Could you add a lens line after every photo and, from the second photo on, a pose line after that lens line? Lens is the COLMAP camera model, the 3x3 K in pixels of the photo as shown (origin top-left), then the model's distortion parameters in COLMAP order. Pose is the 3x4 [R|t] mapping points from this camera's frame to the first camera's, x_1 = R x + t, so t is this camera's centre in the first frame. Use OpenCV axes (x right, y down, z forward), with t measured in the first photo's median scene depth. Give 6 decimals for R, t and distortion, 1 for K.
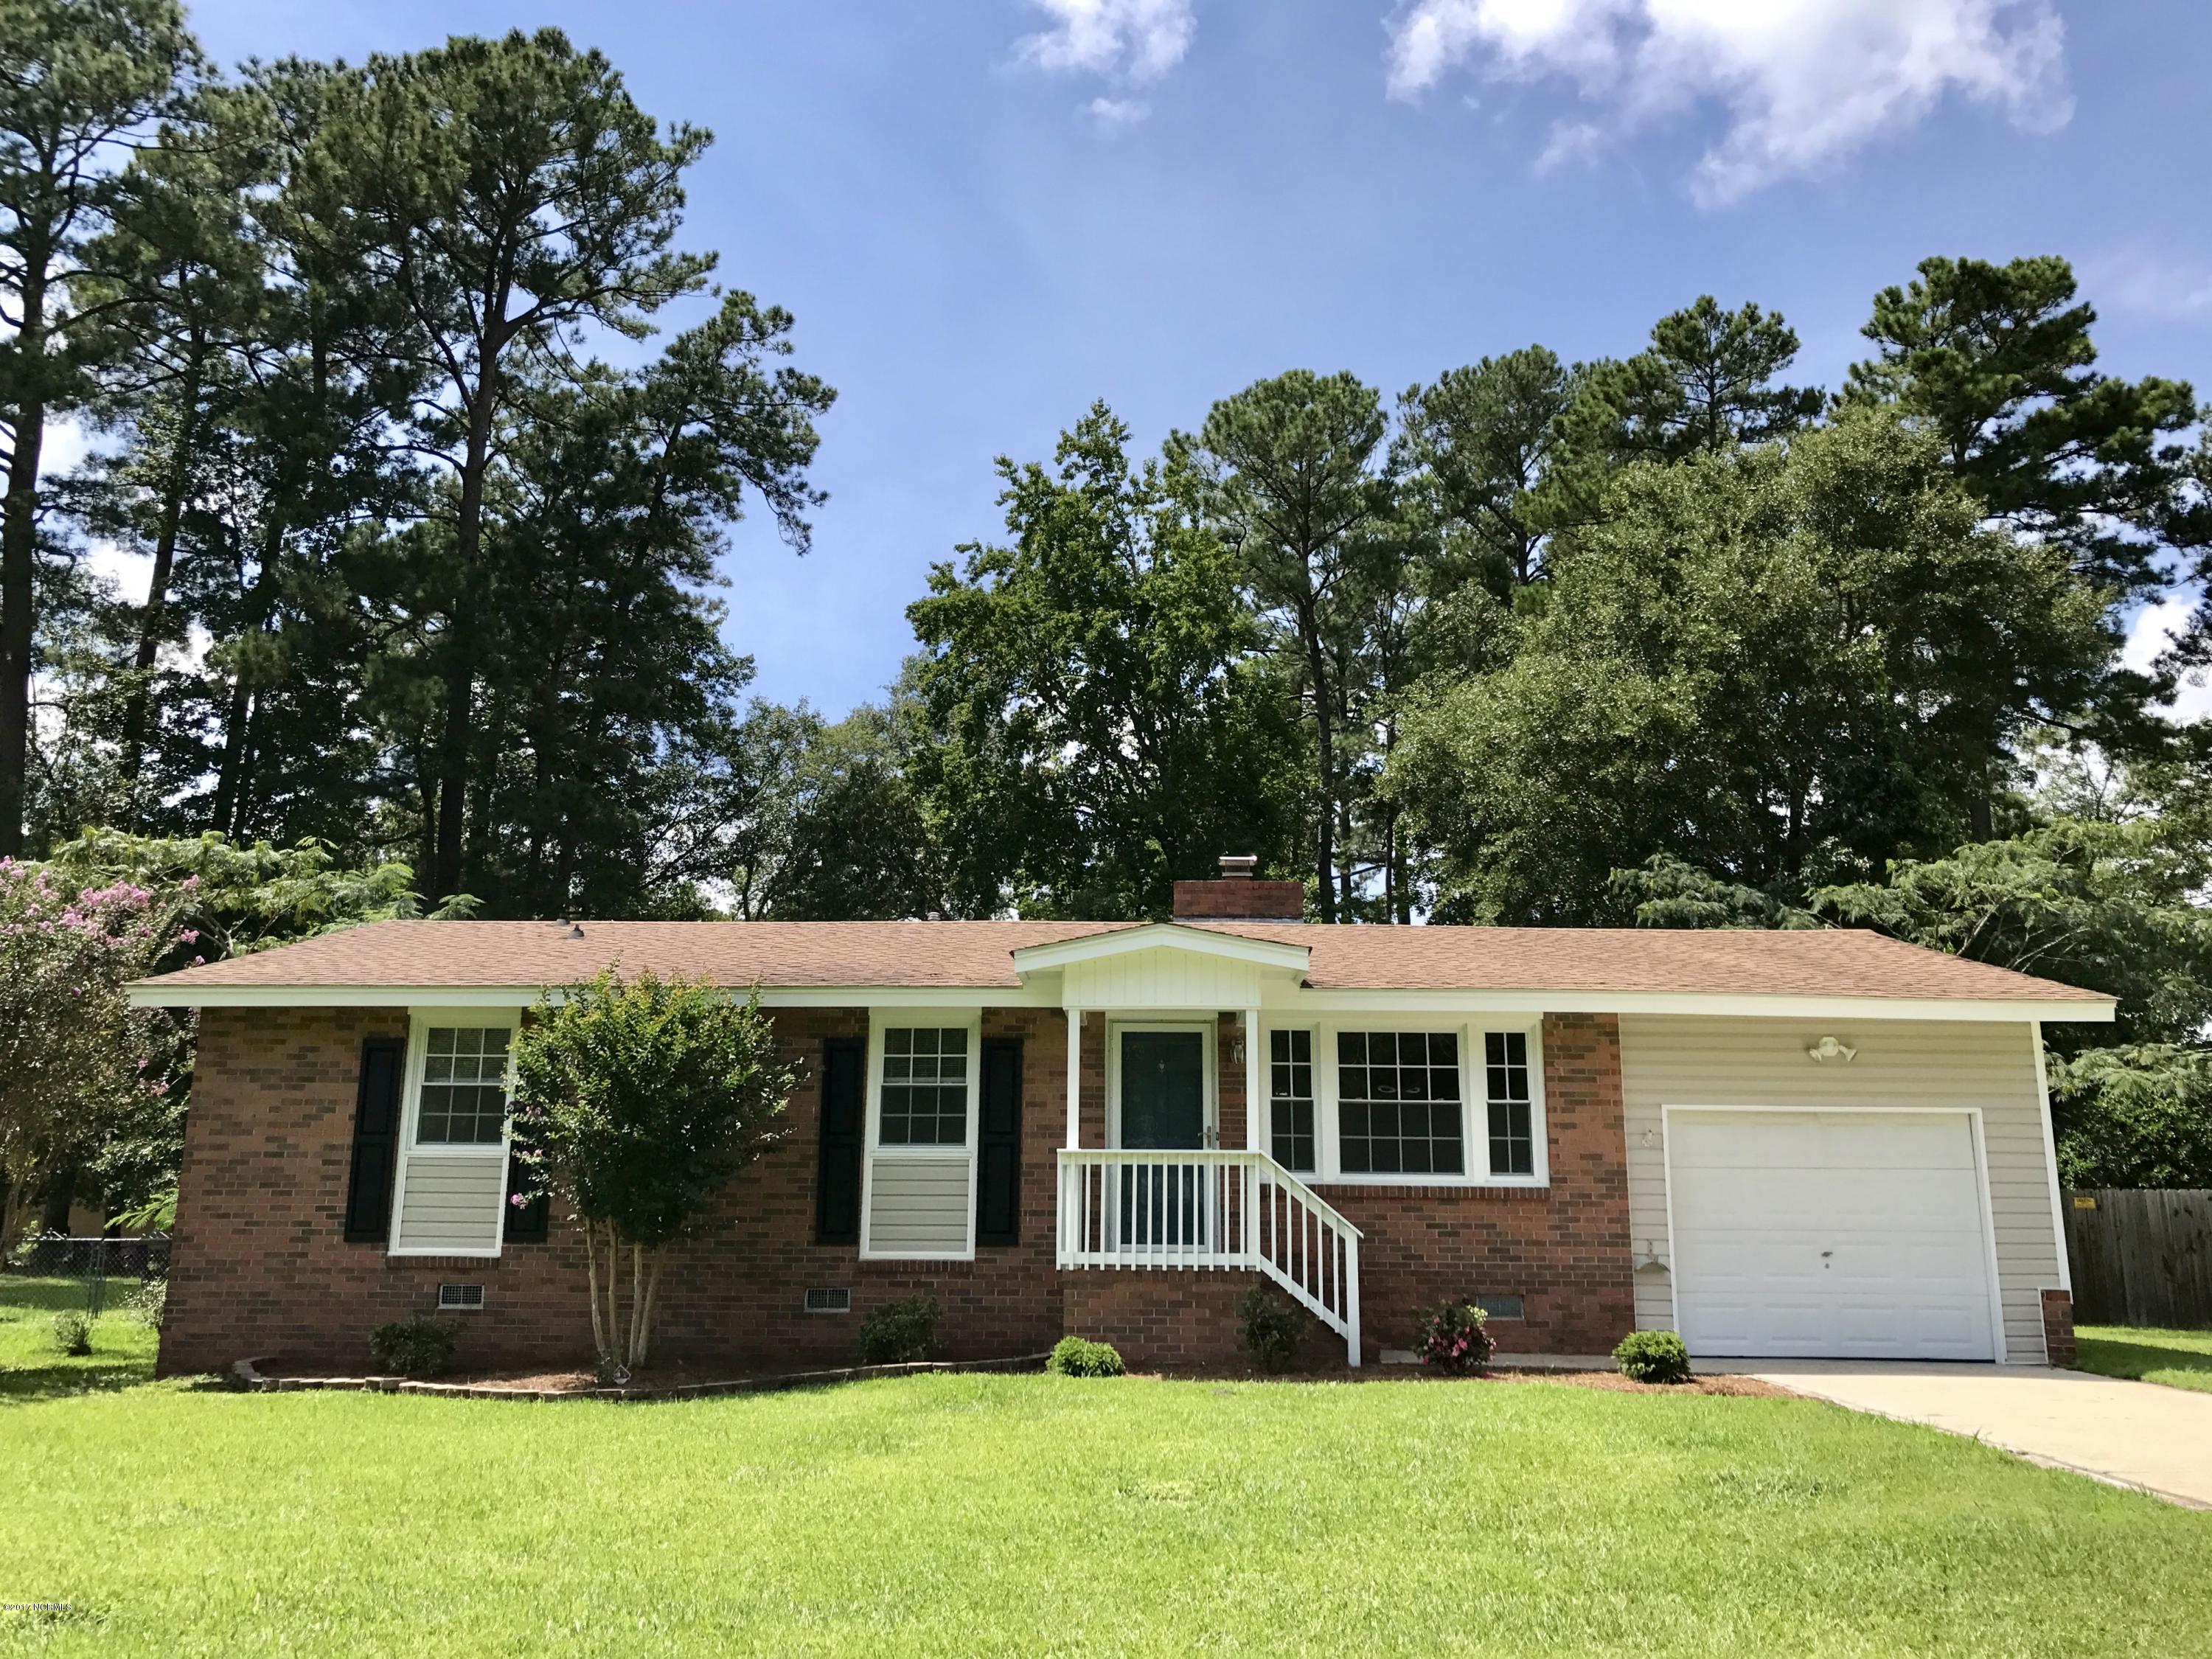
lens RADIAL K [[1781.6, 0, 1106.0], [0, 1781.6, 829.5], [0, 0, 1]] dist [0.024278, -0.034205]
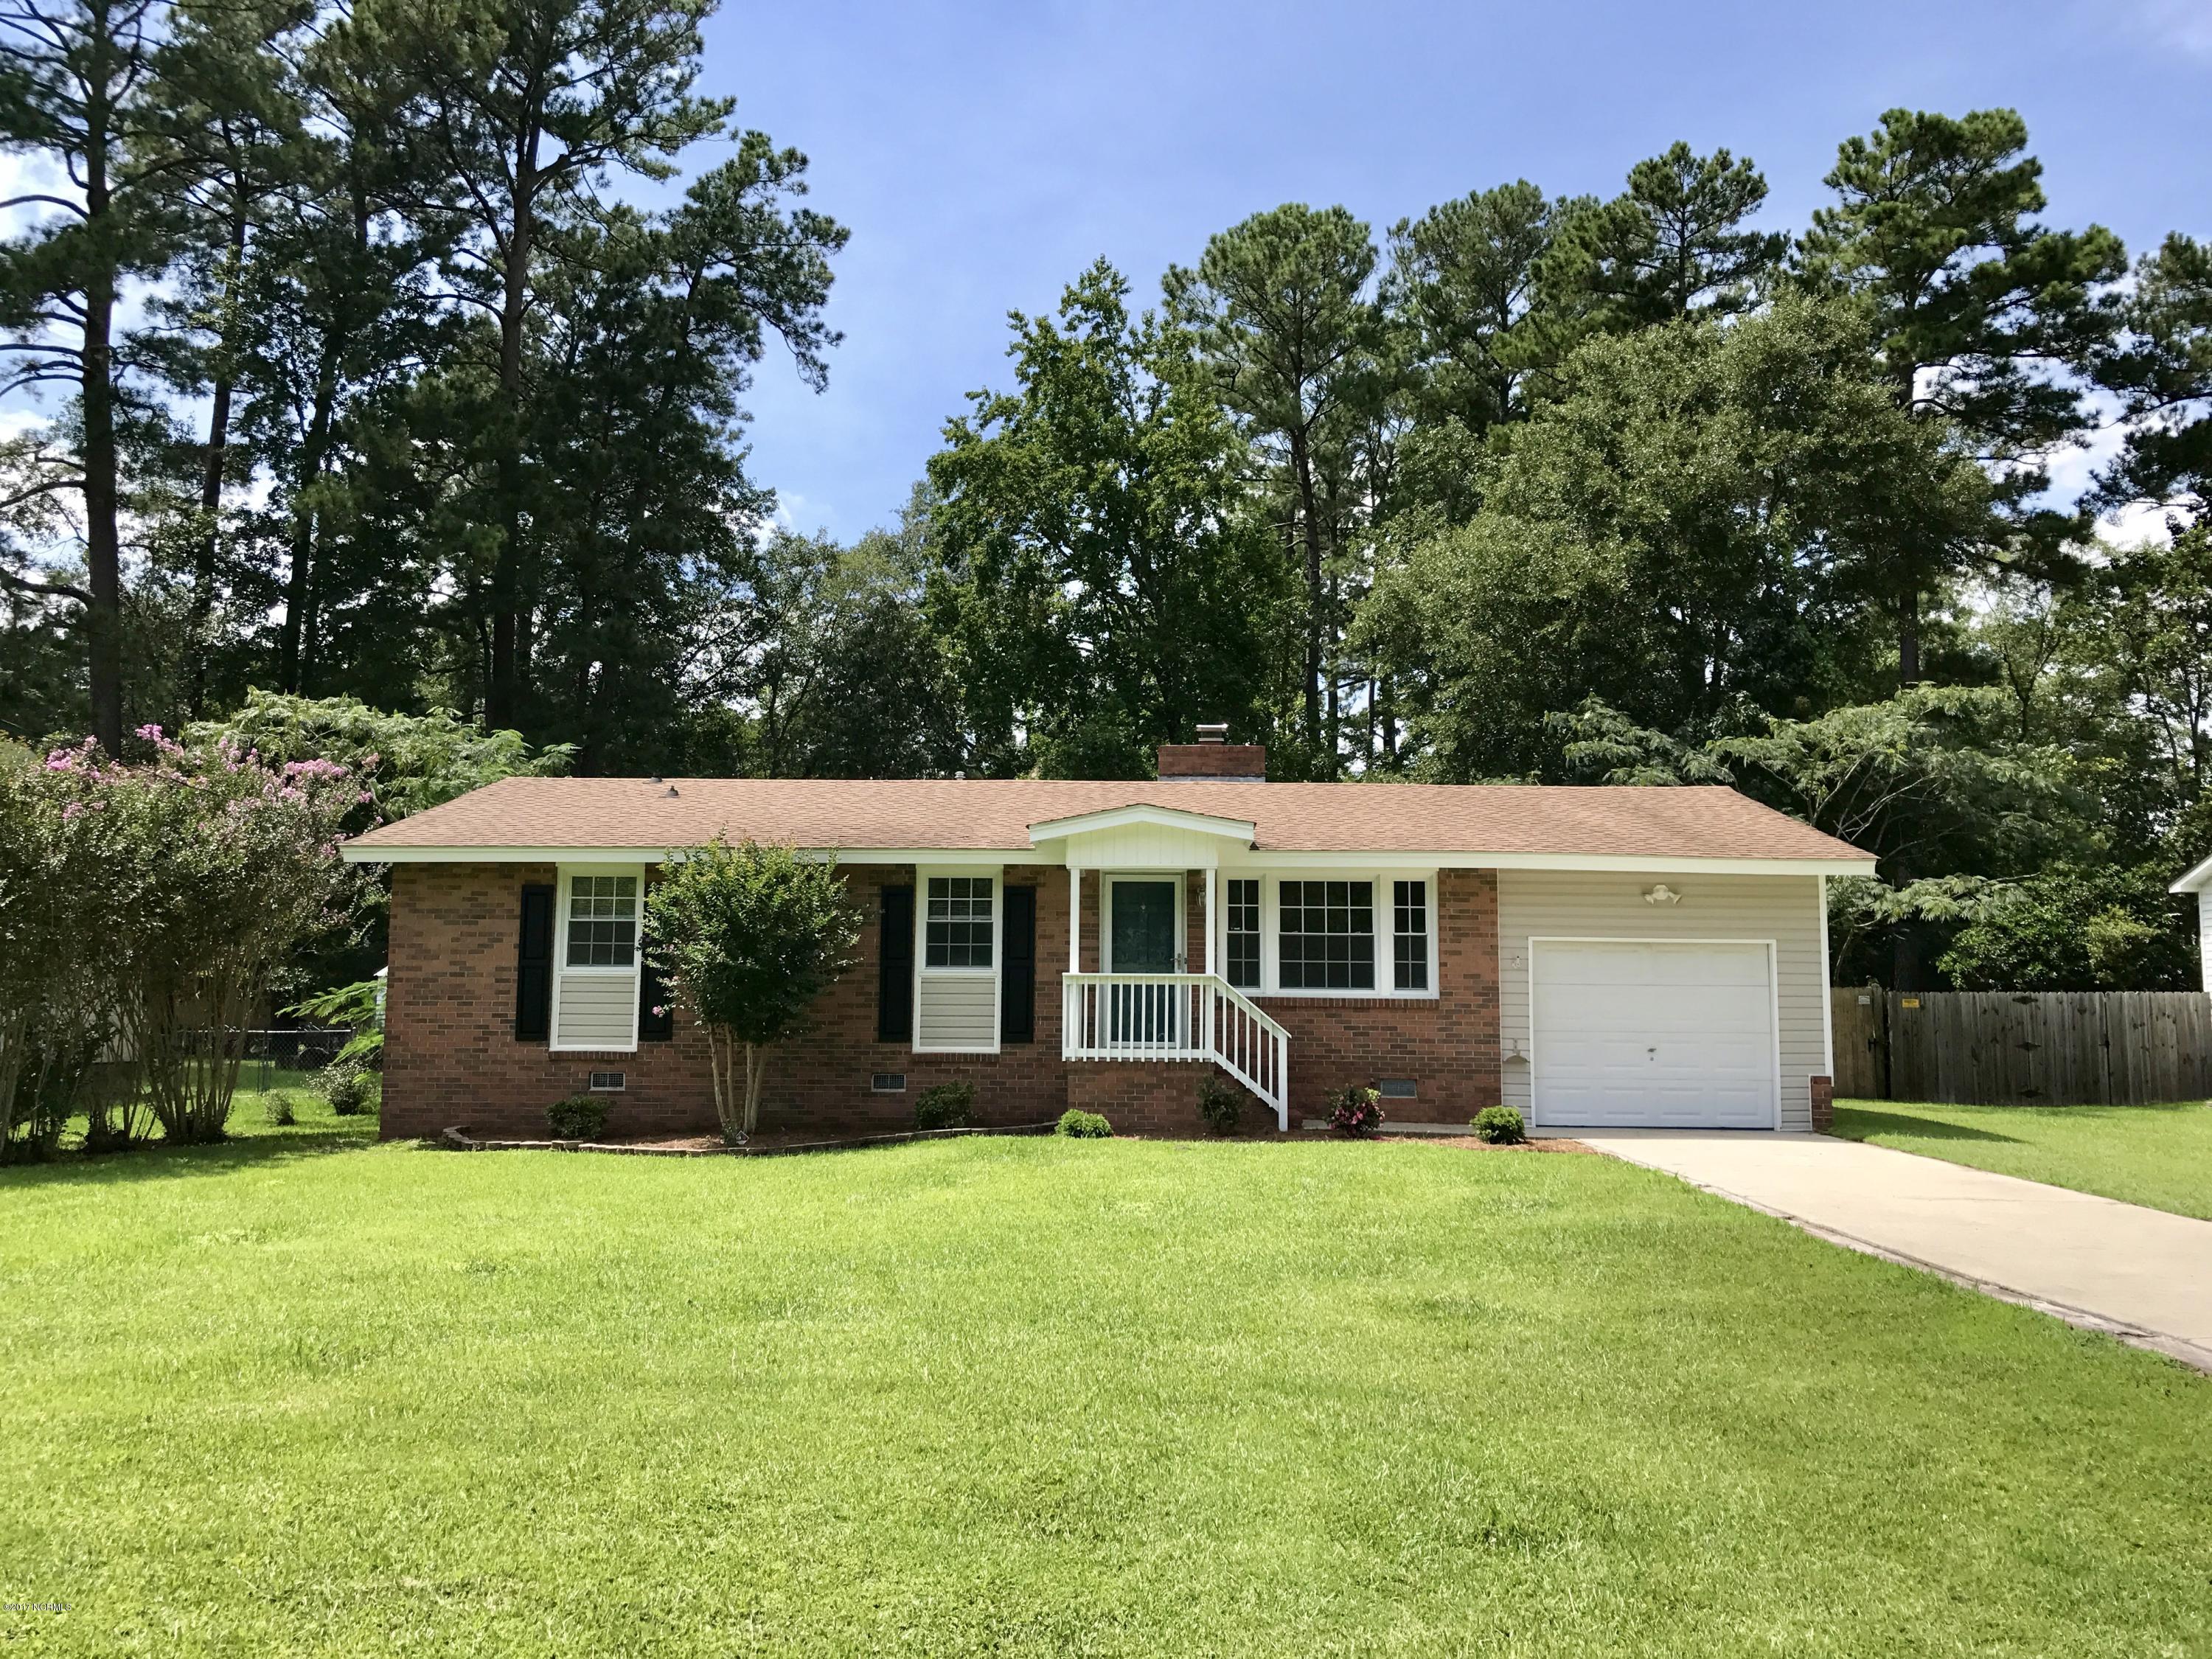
lens RADIAL K [[1768.2, 0, 1140.4], [0, 1768.2, 802.5], [0, 0, 1]] dist [0.043839, -0.107340]
pose [[0.999833, 0.002849, 0.018054, 0.001913], [-0.004695, 0.994668, 0.103026, -0.024459], [-0.017664, -0.103094, 0.994515, -0.087863]]
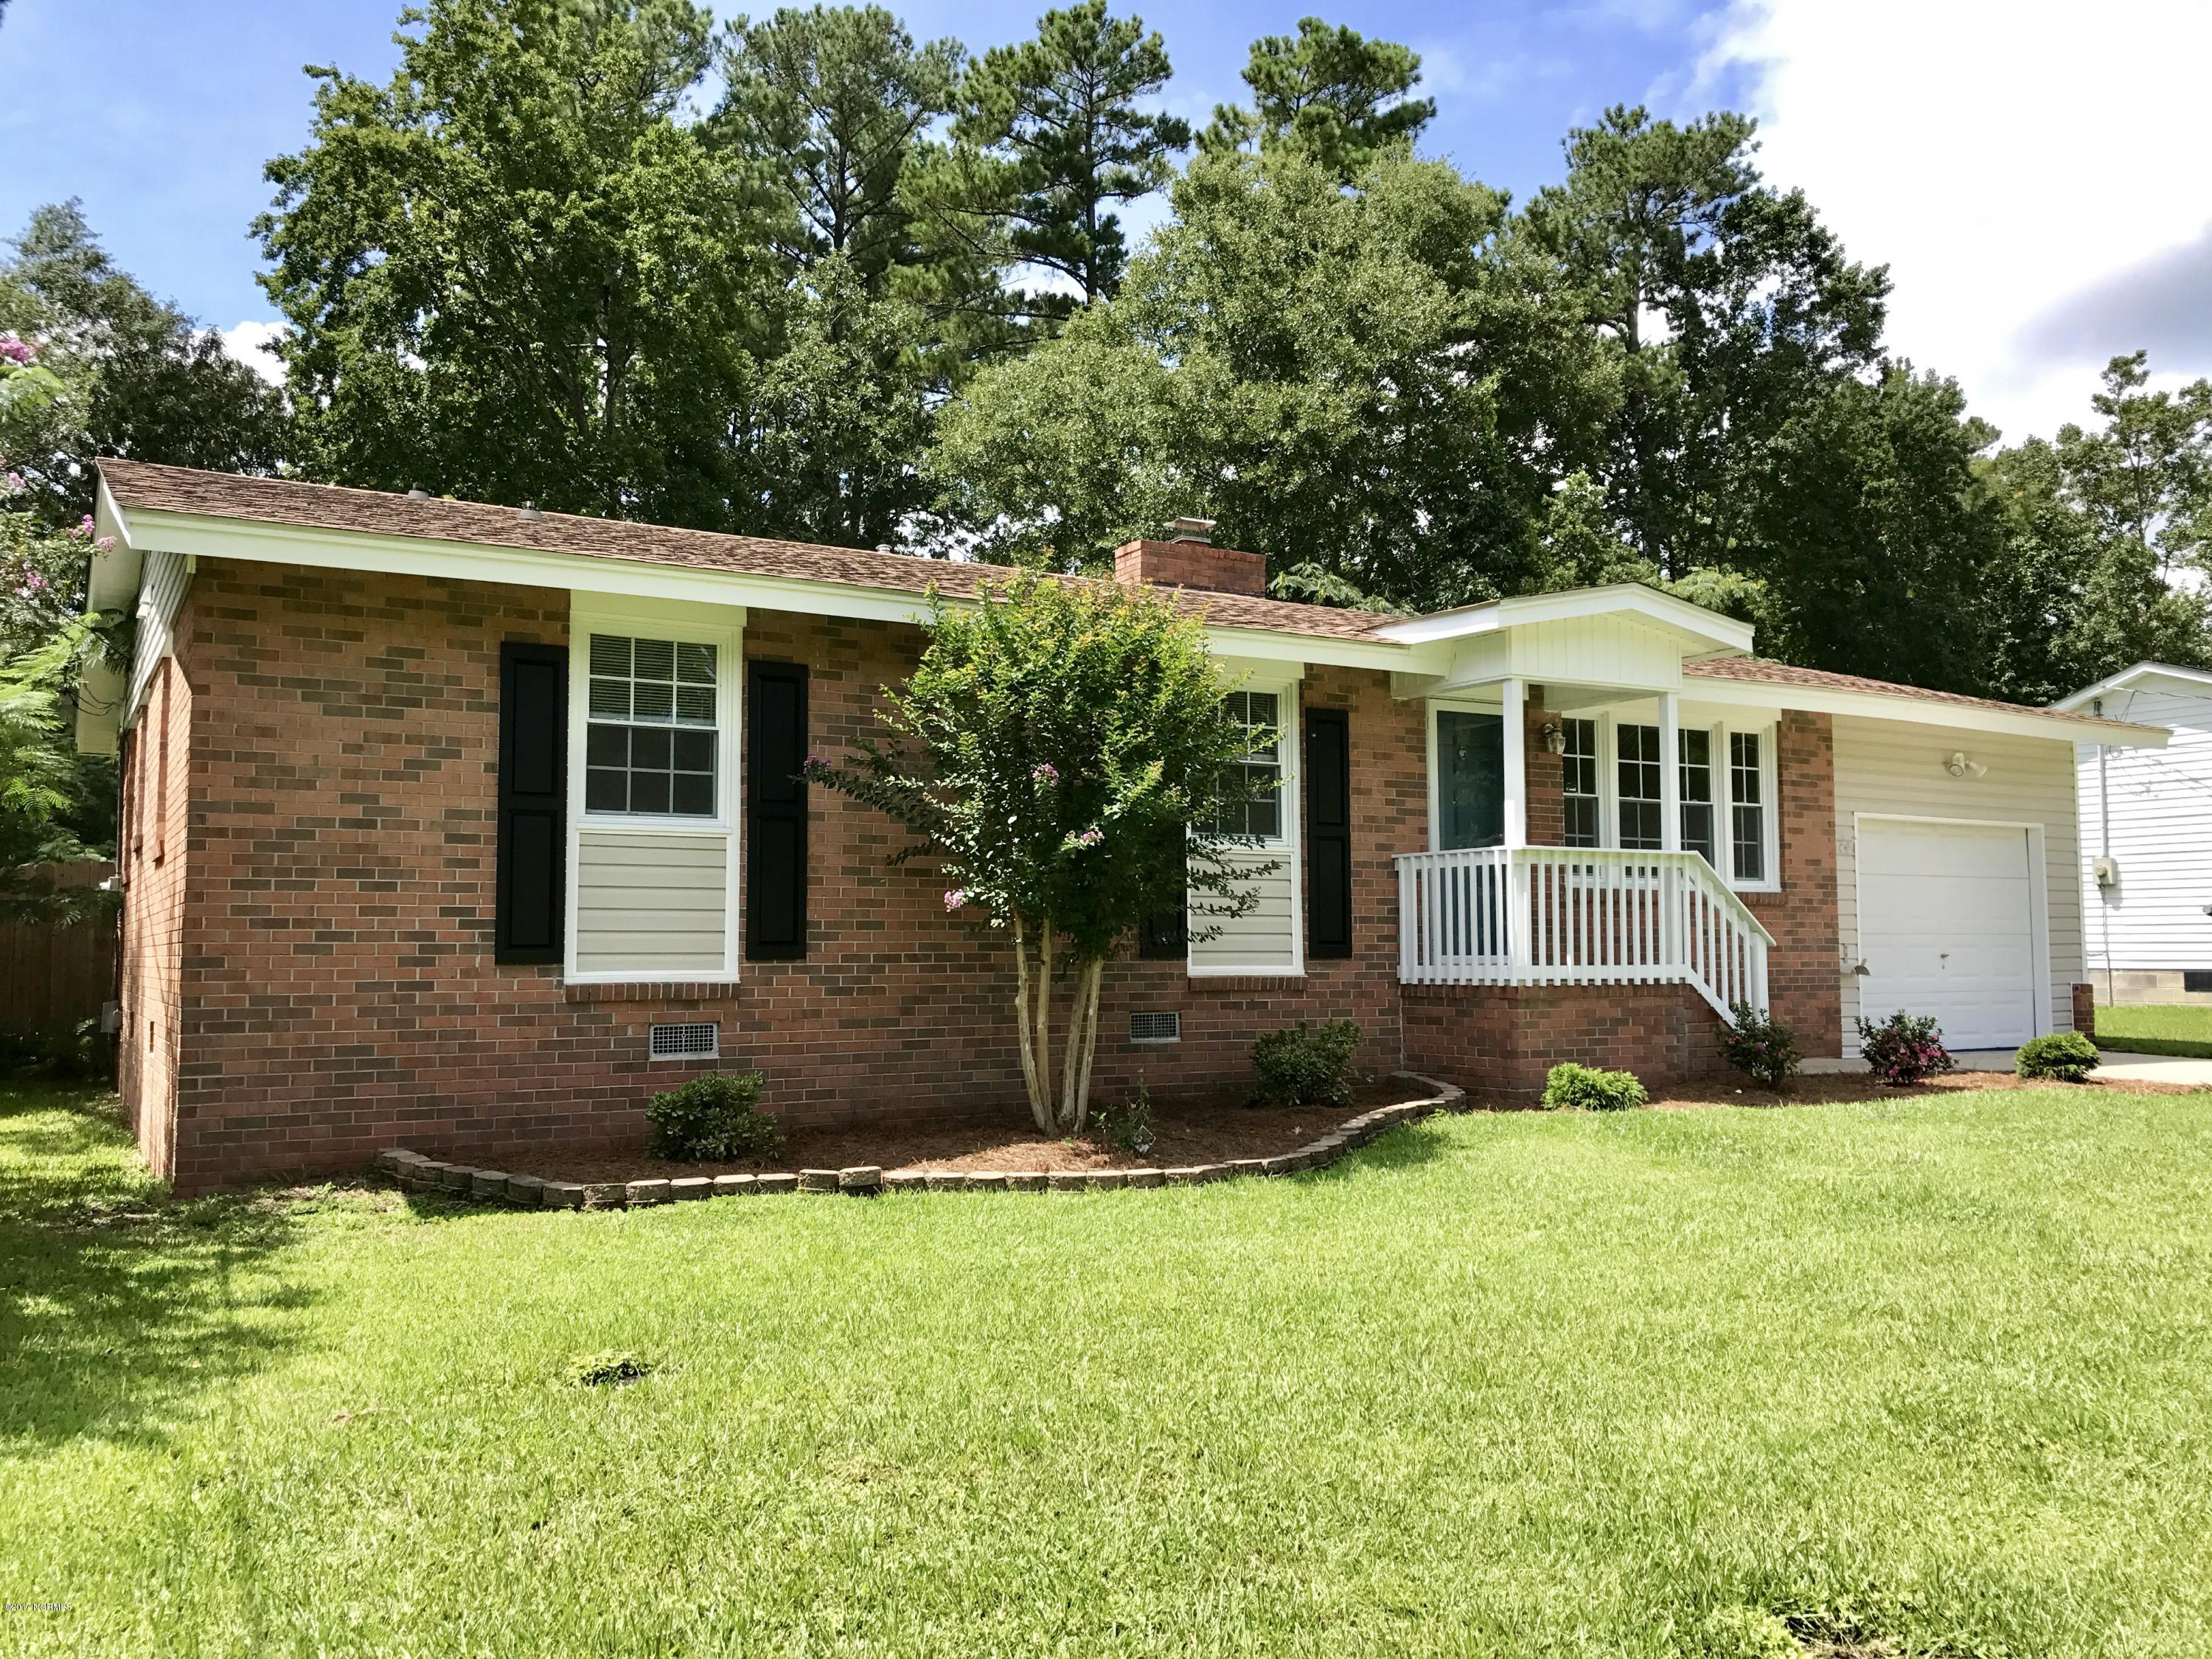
lens RADIAL K [[1768.2, 0, 1140.4], [0, 1768.2, 802.5], [0, 0, 1]] dist [0.043839, -0.107340]
pose [[0.854345, 0.033212, 0.518644, -0.175680], [-0.111037, 0.986578, 0.119731, 0.023787], [-0.507706, -0.159880, 0.846565, 0.116207]]
